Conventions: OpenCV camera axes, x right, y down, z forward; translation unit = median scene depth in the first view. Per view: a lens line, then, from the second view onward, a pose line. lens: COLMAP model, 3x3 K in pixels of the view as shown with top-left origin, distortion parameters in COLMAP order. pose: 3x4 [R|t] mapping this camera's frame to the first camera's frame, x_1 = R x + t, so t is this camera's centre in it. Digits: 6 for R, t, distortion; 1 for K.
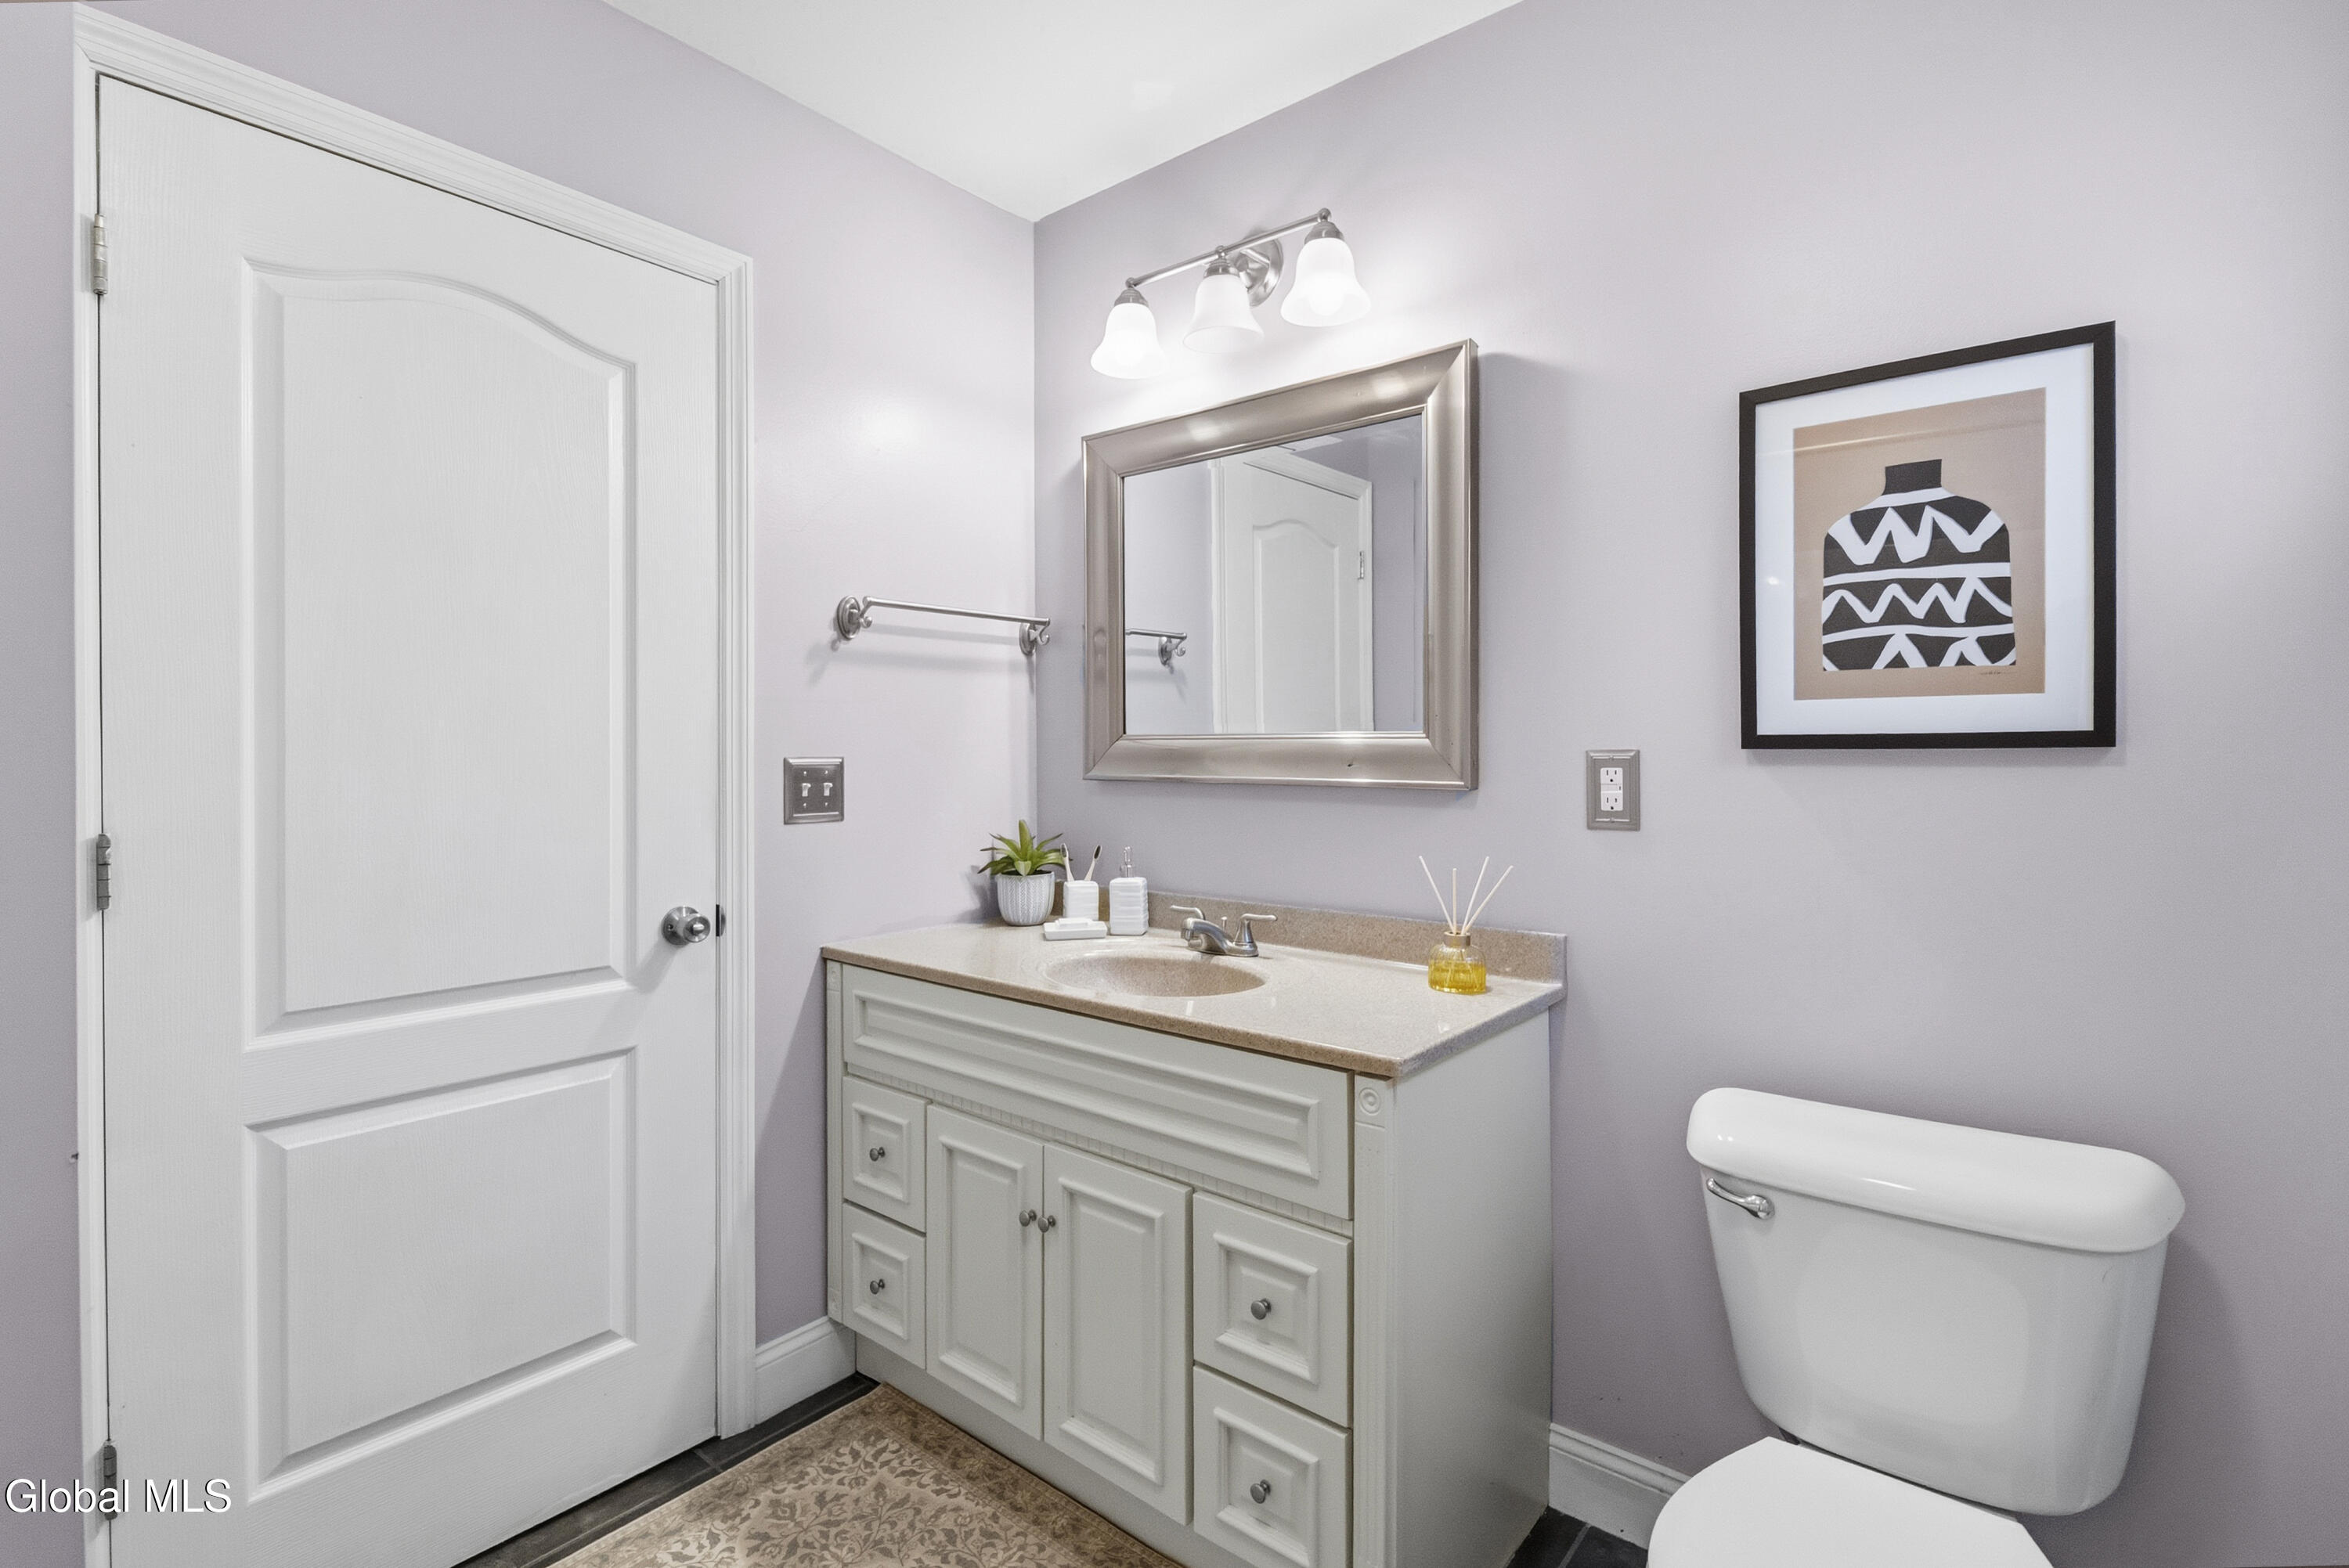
lens RADIAL K [[1047.7, 0, 1181.7], [0, 1047.7, 751.0], [0, 0, 1]] dist [0.000513, -0.000087]
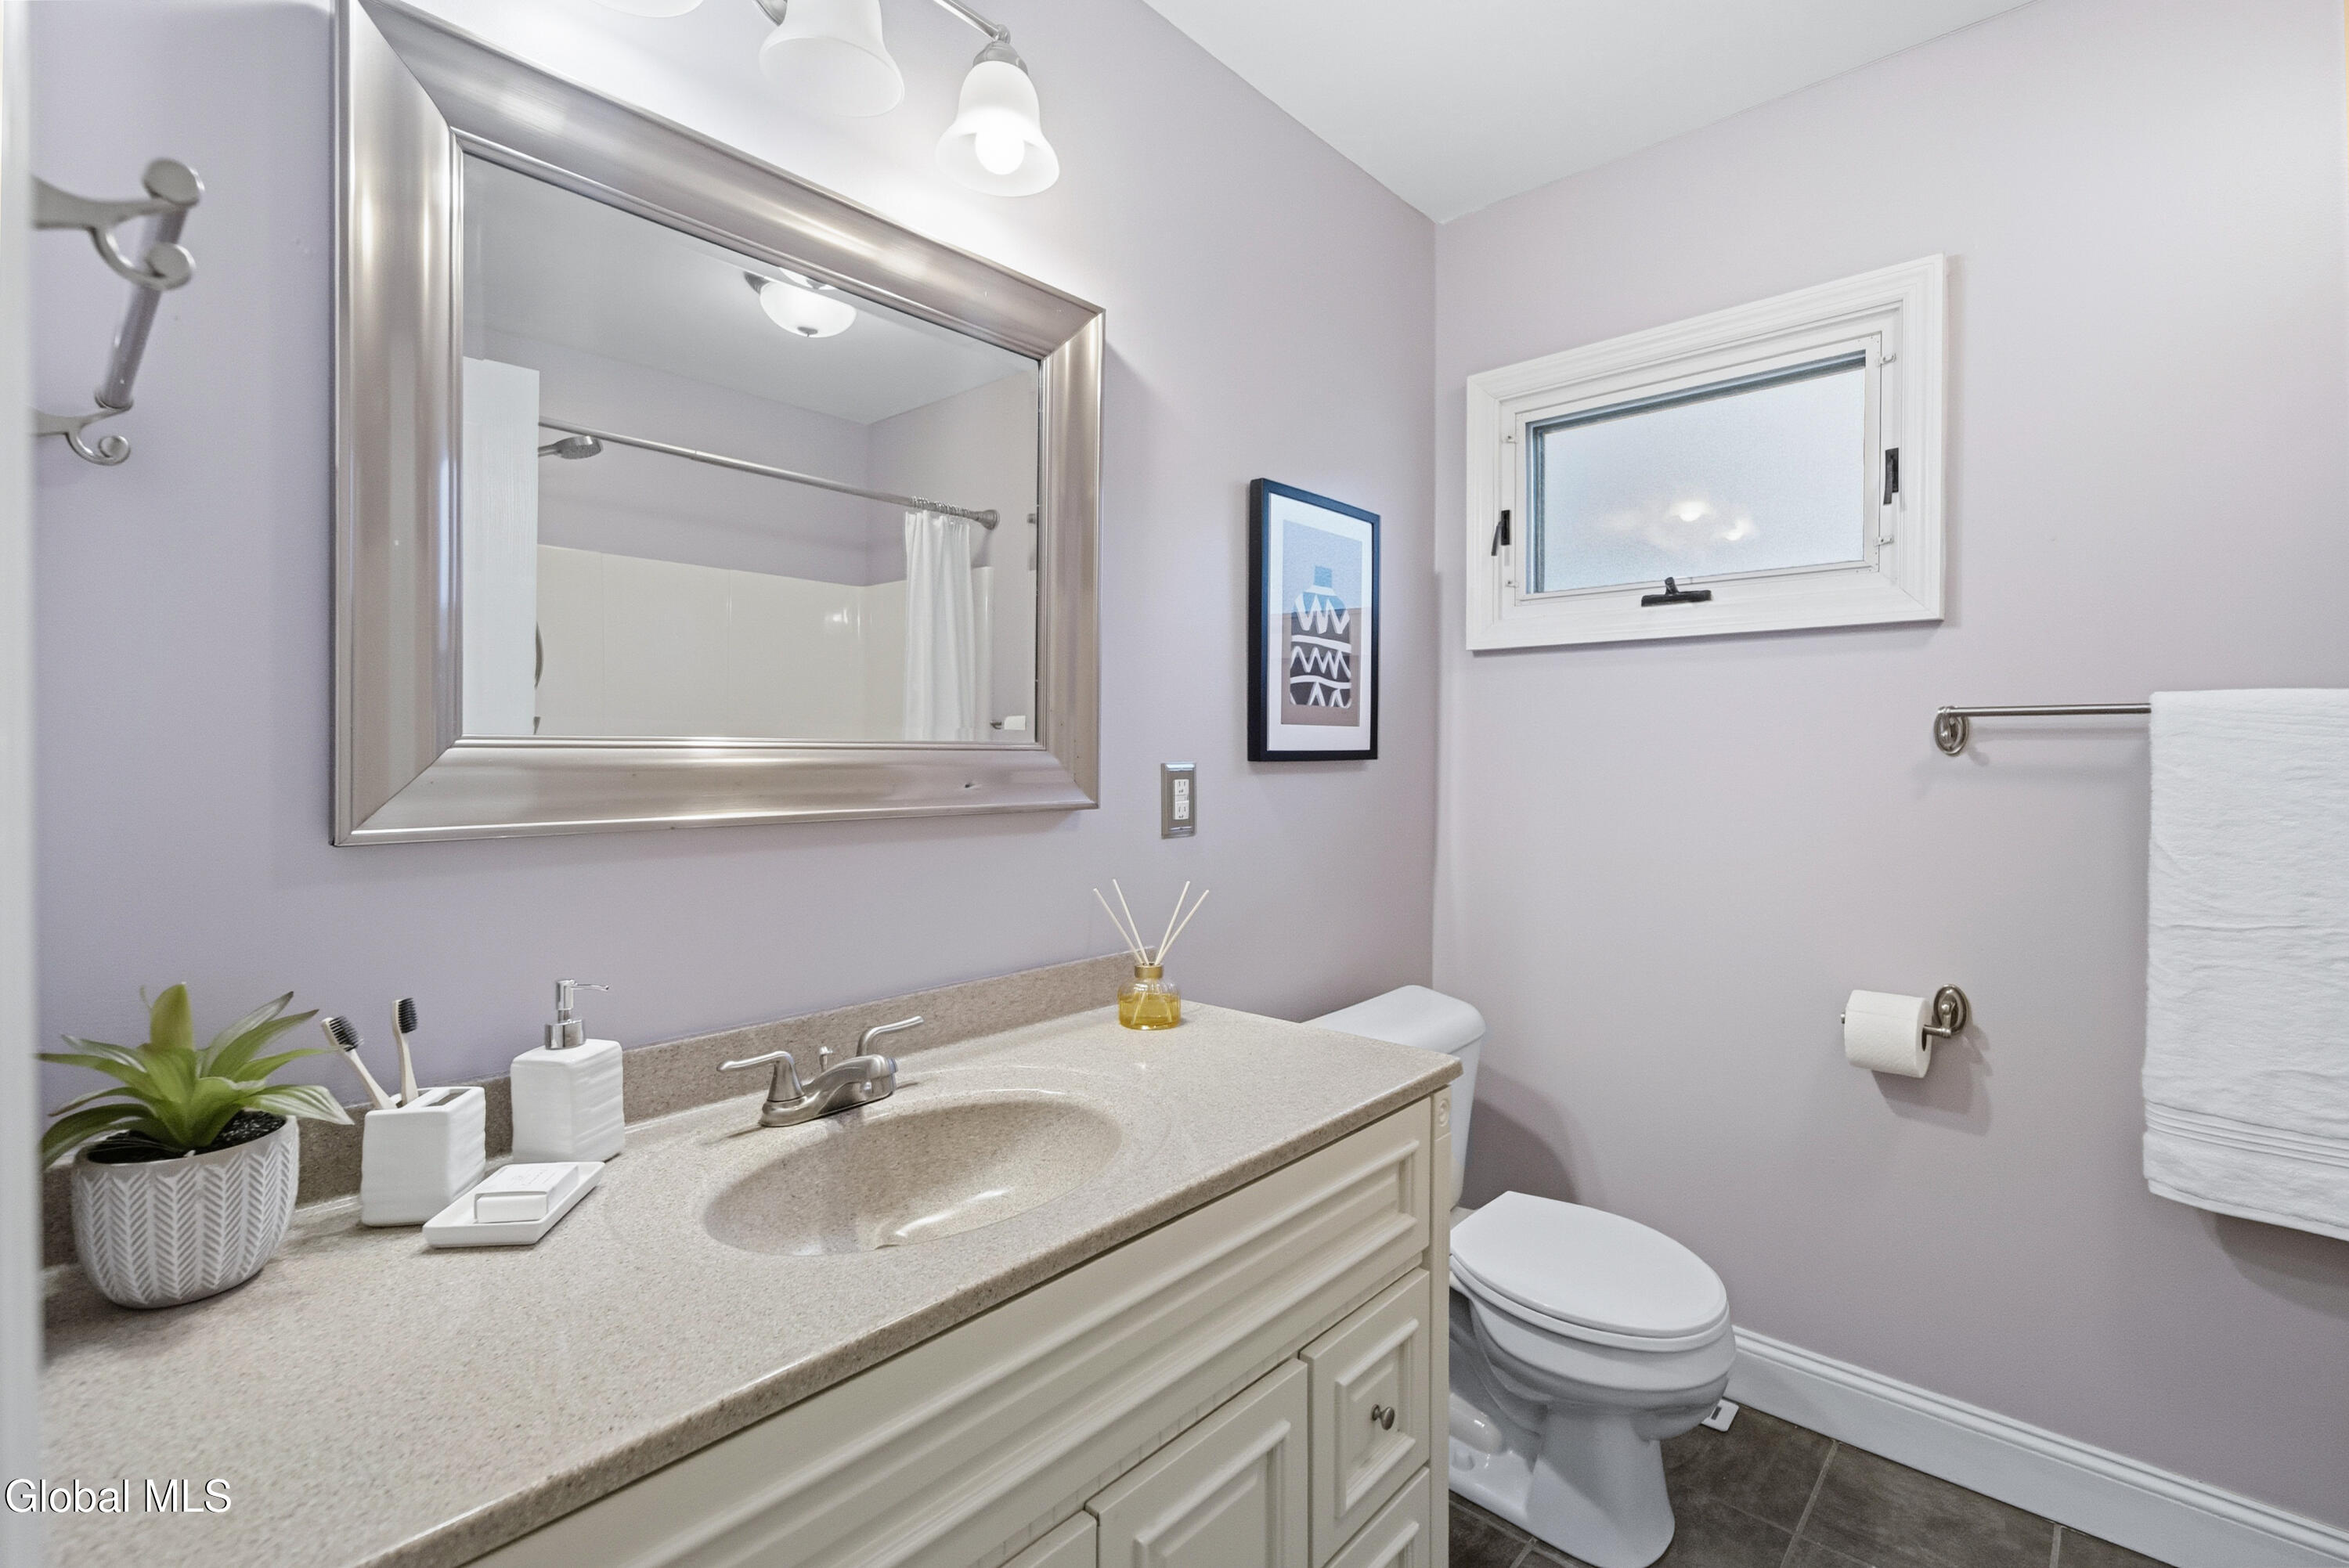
lens RADIAL K [[1047.7, 0, 1181.7], [0, 1047.7, 751.0], [0, 0, 1]] dist [0.000513, -0.000087]
pose [[0.062718, 0.001296, 0.998030, -0.752453], [-0.000413, 0.999999, -0.001273, -0.013601], [-0.998031, -0.000333, 0.062719, 1.054973]]
